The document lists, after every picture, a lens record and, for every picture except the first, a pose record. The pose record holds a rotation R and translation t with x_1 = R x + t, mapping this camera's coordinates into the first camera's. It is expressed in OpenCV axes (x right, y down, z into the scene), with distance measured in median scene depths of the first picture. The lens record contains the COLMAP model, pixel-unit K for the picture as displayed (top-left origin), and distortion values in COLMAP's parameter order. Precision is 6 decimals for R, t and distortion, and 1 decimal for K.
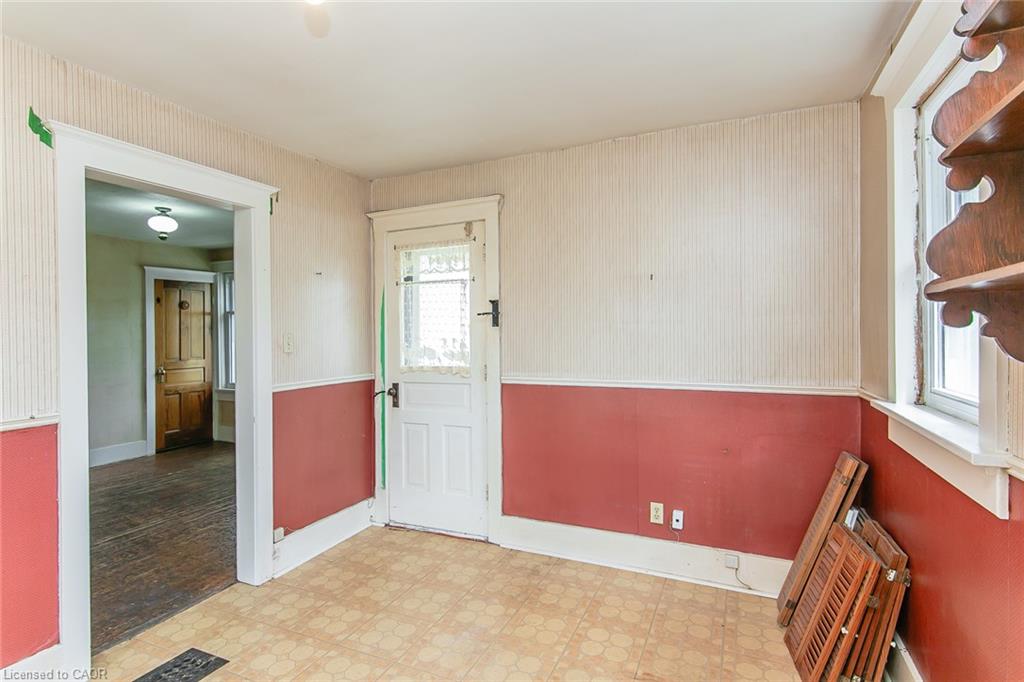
lens RADIAL K [[545.6, 0, 533.2], [0, 545.6, 341.2], [0, 0, 1]] dist [-0.000952, -0.000306]
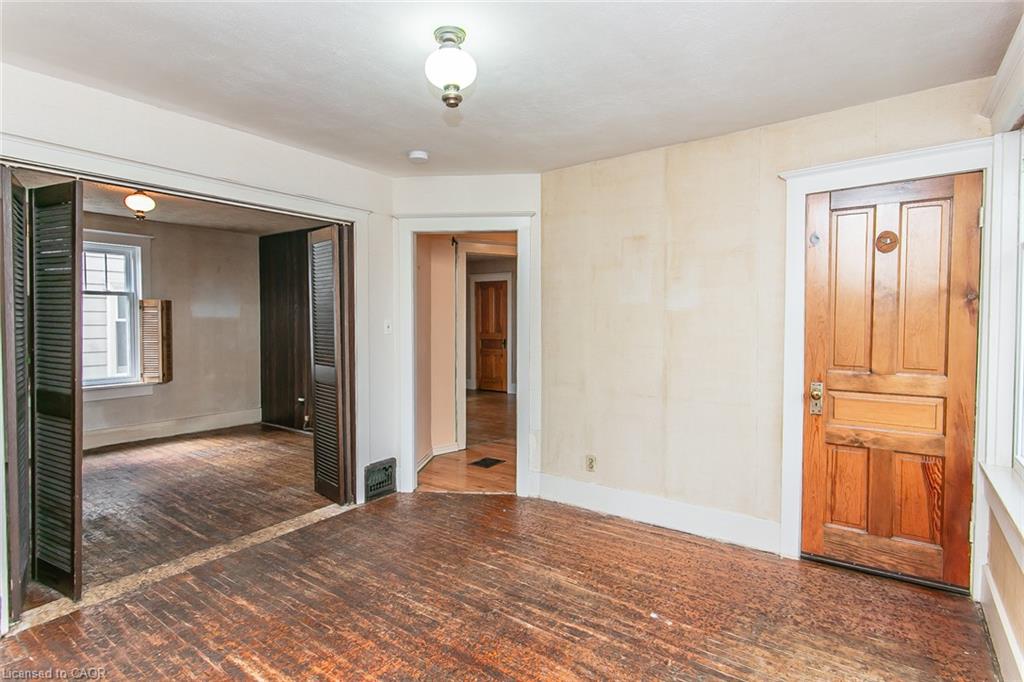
lens RADIAL K [[509.6, 0, 512.6], [0, 509.6, 334.8], [0, 0, 1]] dist [0.002443, 0.000171]
pose [[-0.234256, 0.031738, -0.971657, -0.195298], [-0.009279, 0.999348, 0.034880, -0.006878], [0.972131, 0.017187, -0.233809, 0.844605]]
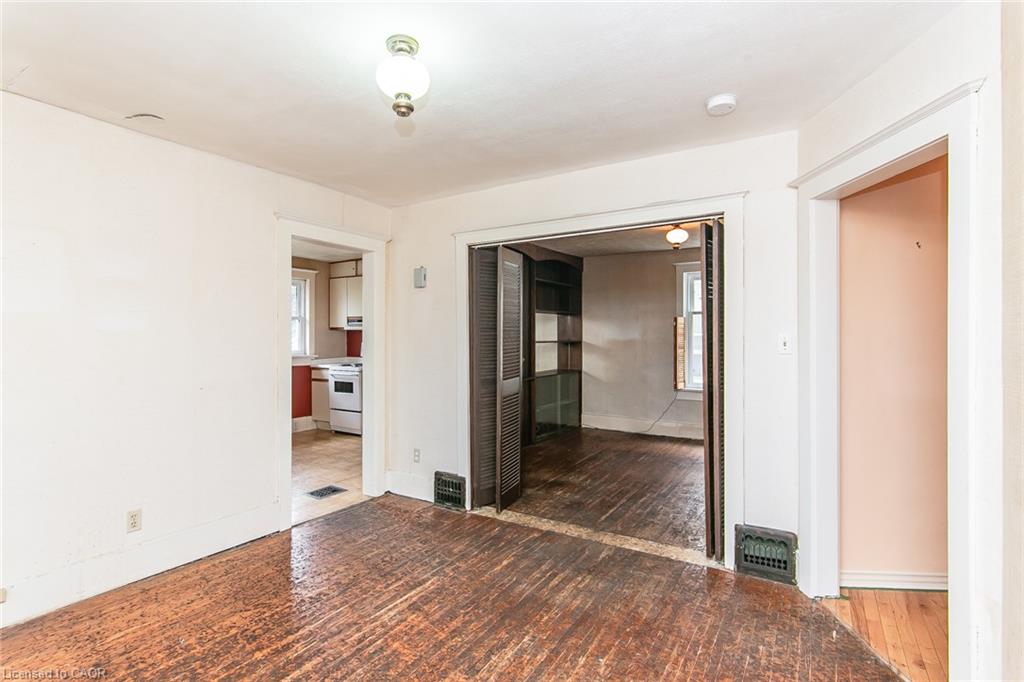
lens RADIAL K [[484.6, 0, 489.6], [0, 484.6, 337.7], [0, 0, 1]] dist [0.001102, 0.000063]
pose [[-0.984454, 0.003705, 0.175603, -0.597468], [0.006303, 0.999879, 0.014241, -0.005984], [-0.175529, 0.015126, -0.984358, 1.010704]]
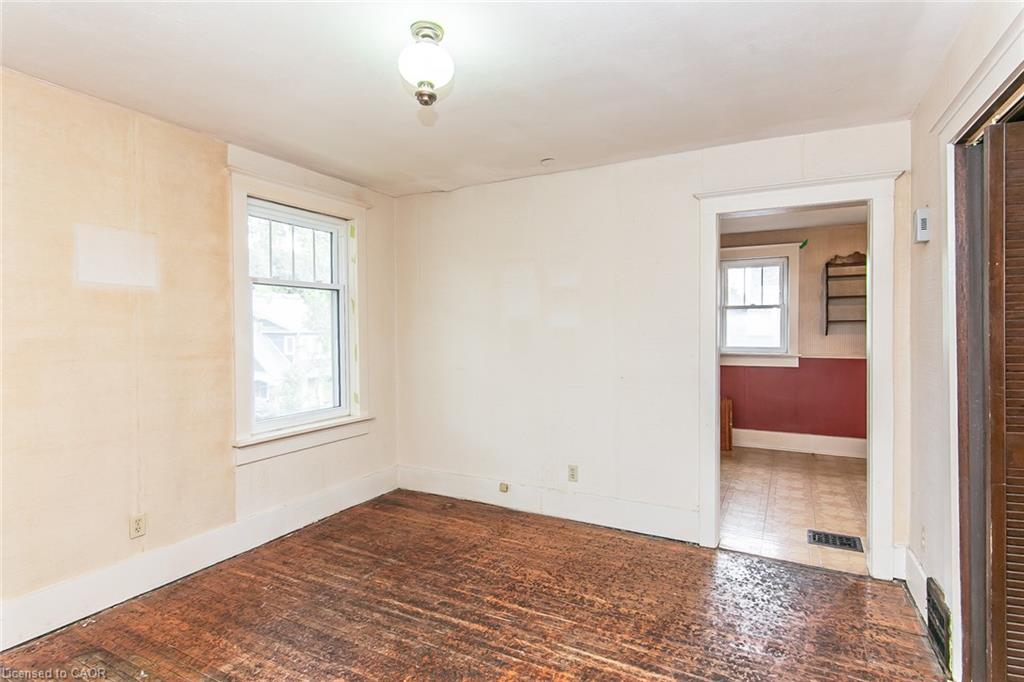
lens RADIAL K [[506.7, 0, 548.1], [0, 506.7, 332.4], [0, 0, 1]] dist [0.001914, 0.000105]
pose [[0.033512, -0.001351, 0.999437, -0.793766], [0.013116, 0.999914, 0.000912, -0.002334], [-0.999352, 0.013078, 0.033527, 0.652920]]
